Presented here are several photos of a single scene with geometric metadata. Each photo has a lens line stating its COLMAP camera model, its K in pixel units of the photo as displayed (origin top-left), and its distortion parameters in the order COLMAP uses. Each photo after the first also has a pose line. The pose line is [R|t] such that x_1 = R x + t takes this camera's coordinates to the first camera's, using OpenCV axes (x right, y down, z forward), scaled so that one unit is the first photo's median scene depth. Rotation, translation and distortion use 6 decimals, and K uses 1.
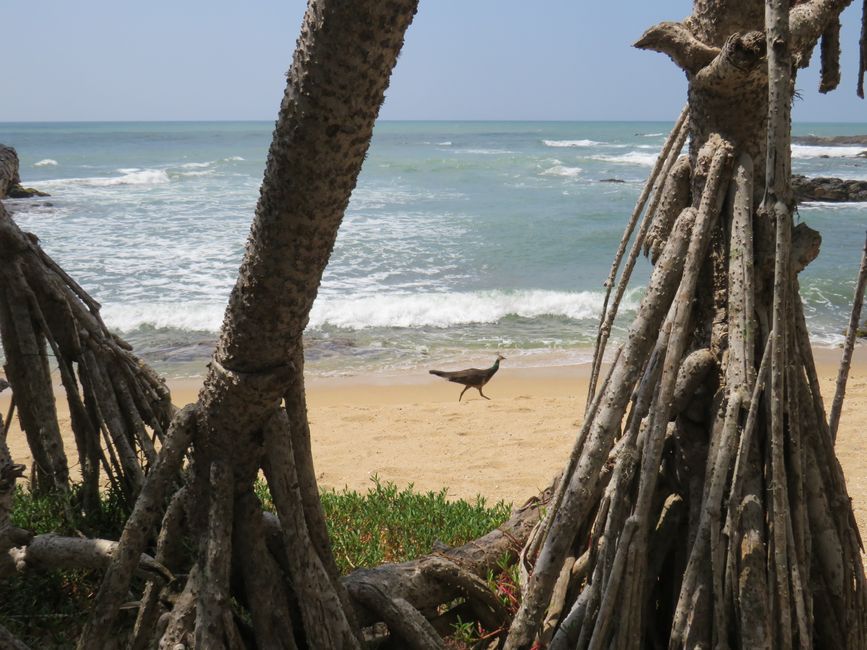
lens RADIAL K [[913.8, 0, 433.5], [0, 913.8, 325.0], [0, 0, 1]] dist [-0.019158, -0.012245]
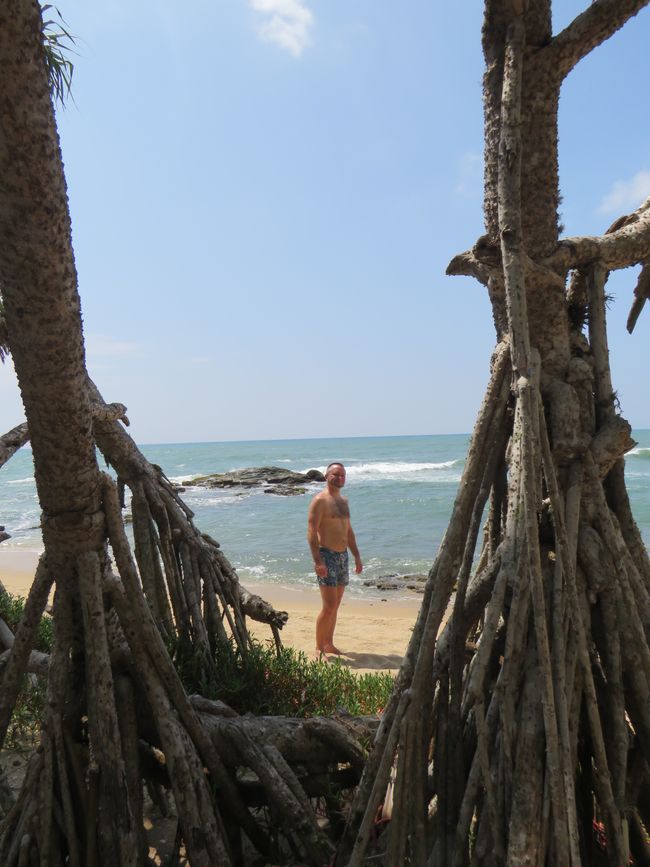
lens RADIAL K [[615.2, 0, 325.0], [0, 615.2, 433.5], [0, 0, 1]] dist [-0.022835, -0.000417]
pose [[0.904194, -0.035619, -0.425635, 0.440040], [-0.059606, 0.976243, -0.208319, 0.078273], [0.422944, 0.213732, 0.880589, 0.290654]]
